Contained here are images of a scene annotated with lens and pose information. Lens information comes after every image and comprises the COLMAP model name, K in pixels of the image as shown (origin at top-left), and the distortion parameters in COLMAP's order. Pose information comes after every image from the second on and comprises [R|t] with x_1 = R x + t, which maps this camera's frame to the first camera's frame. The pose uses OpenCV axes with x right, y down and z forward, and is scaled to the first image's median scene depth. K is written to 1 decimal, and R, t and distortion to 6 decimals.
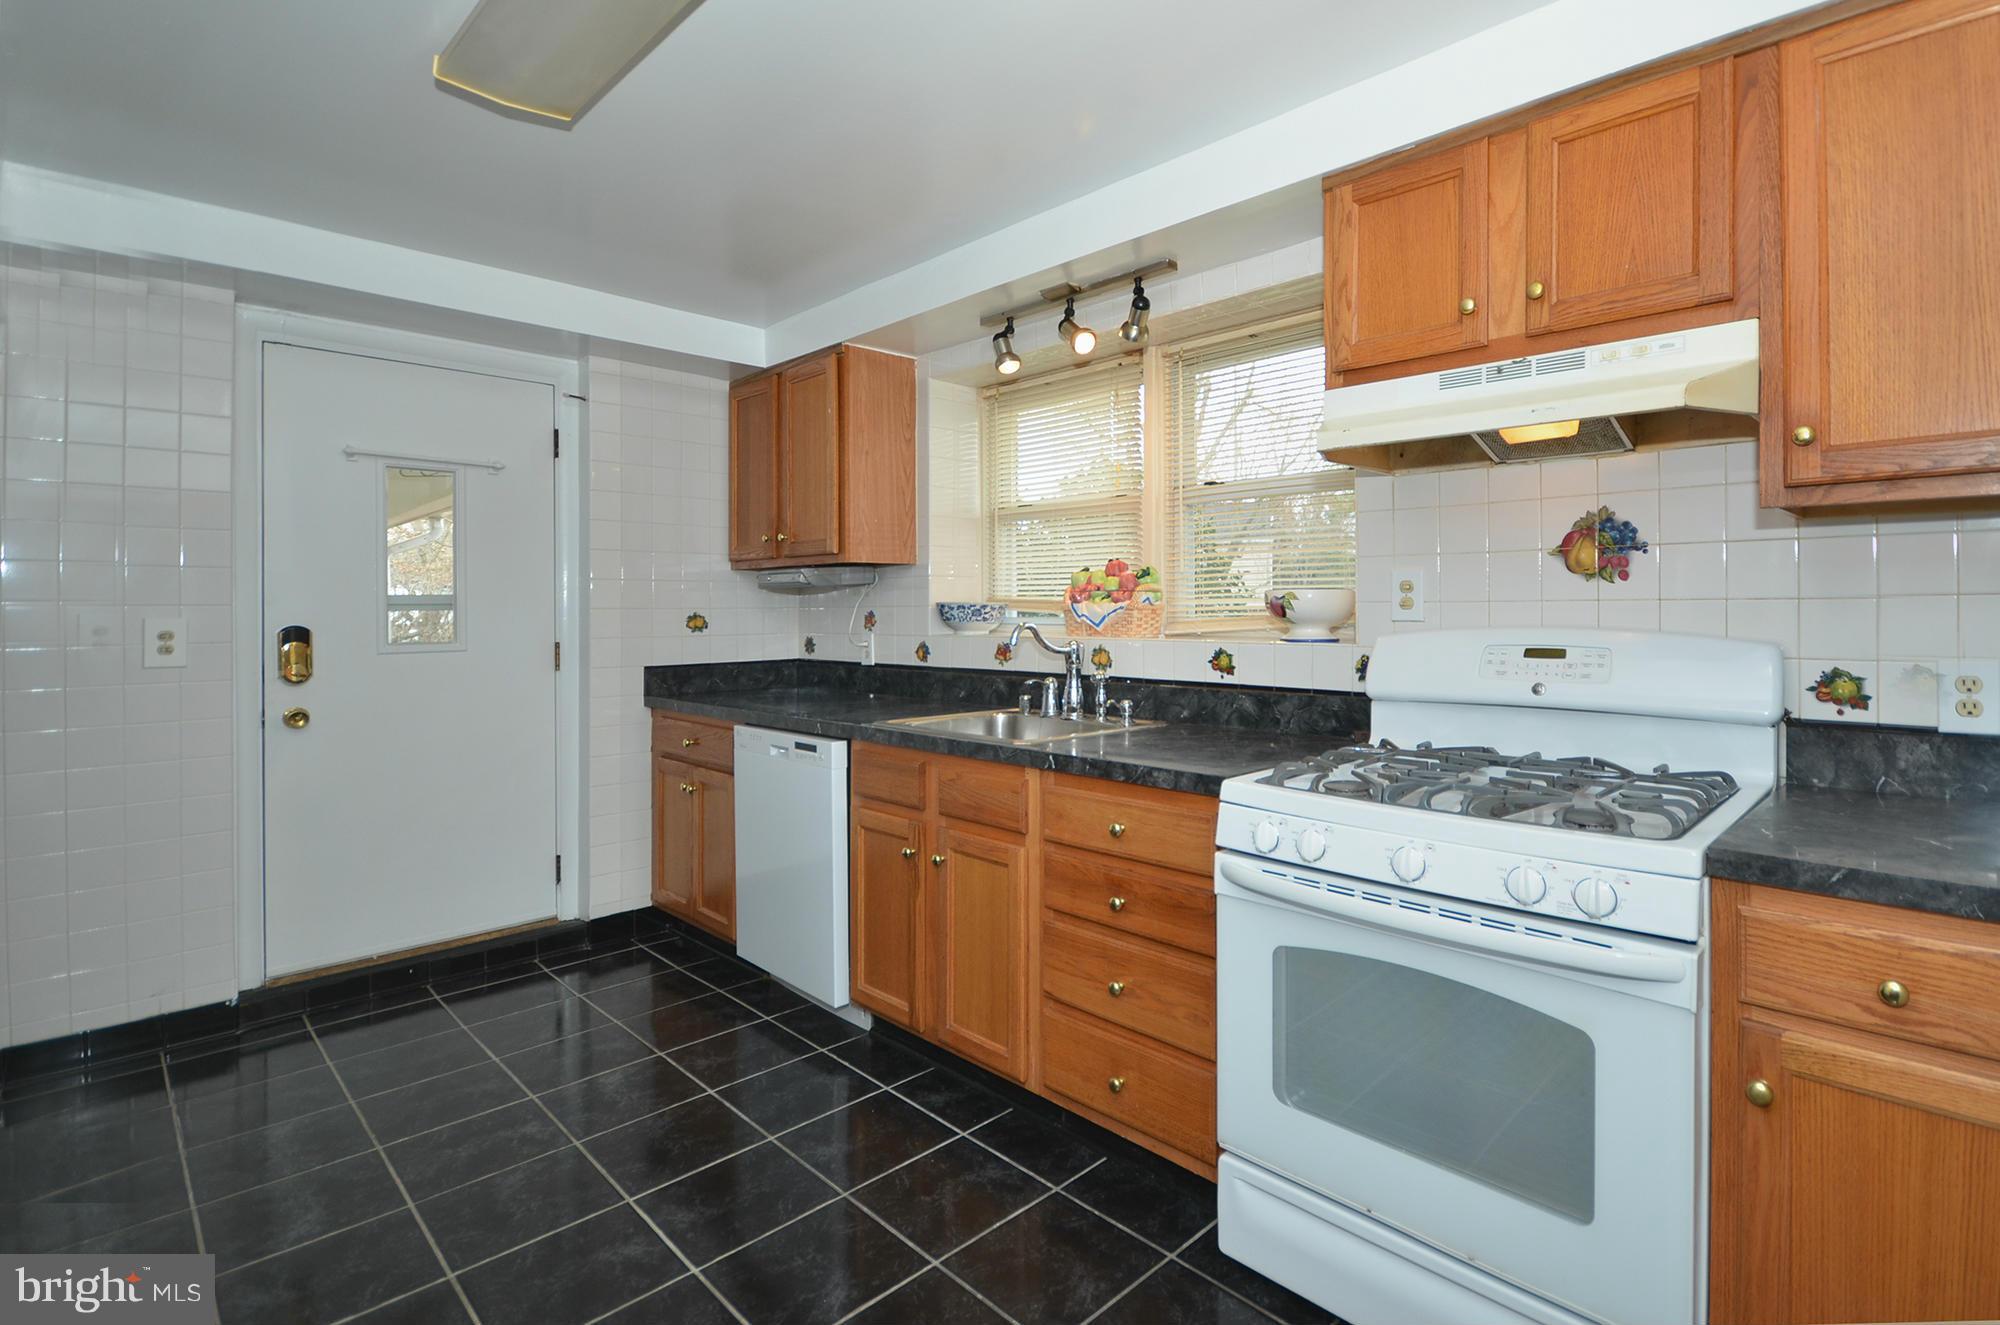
lens RADIAL K [[977.1, 0, 1126.7], [0, 977.1, 605.9], [0, 0, 1]] dist [0.000469, 0.000459]
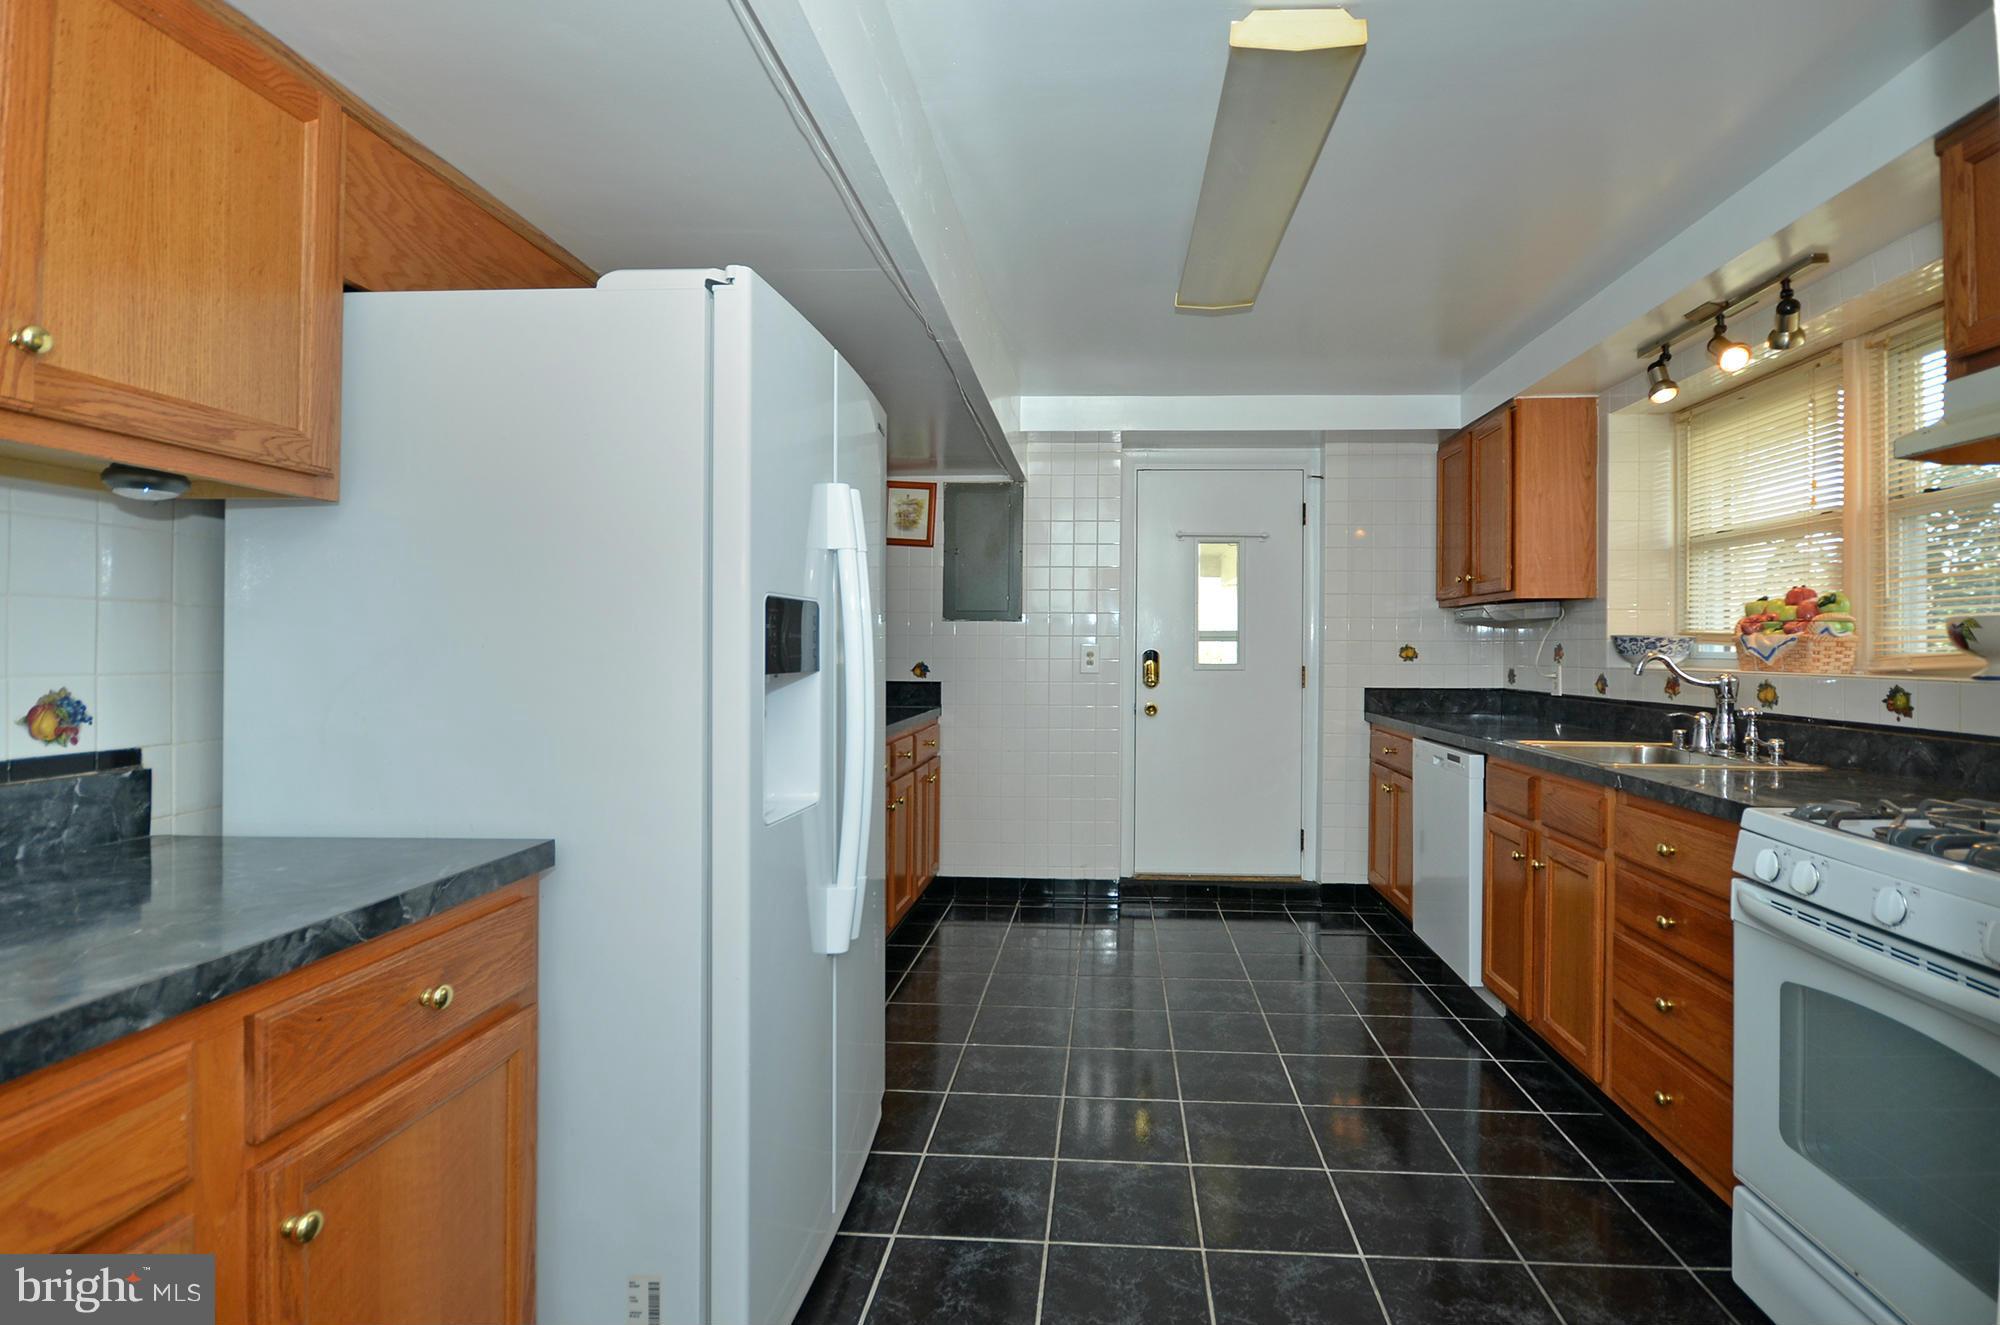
lens RADIAL K [[942.7, 0, 1000.8], [0, 942.7, 629.2], [0, 0, 1]] dist [-0.001177, -0.000391]
pose [[0.599126, -0.004296, -0.800643, 0.254618], [-0.009891, 0.999870, -0.012766, 0.010878], [0.800594, 0.015567, 0.599005, -0.108343]]
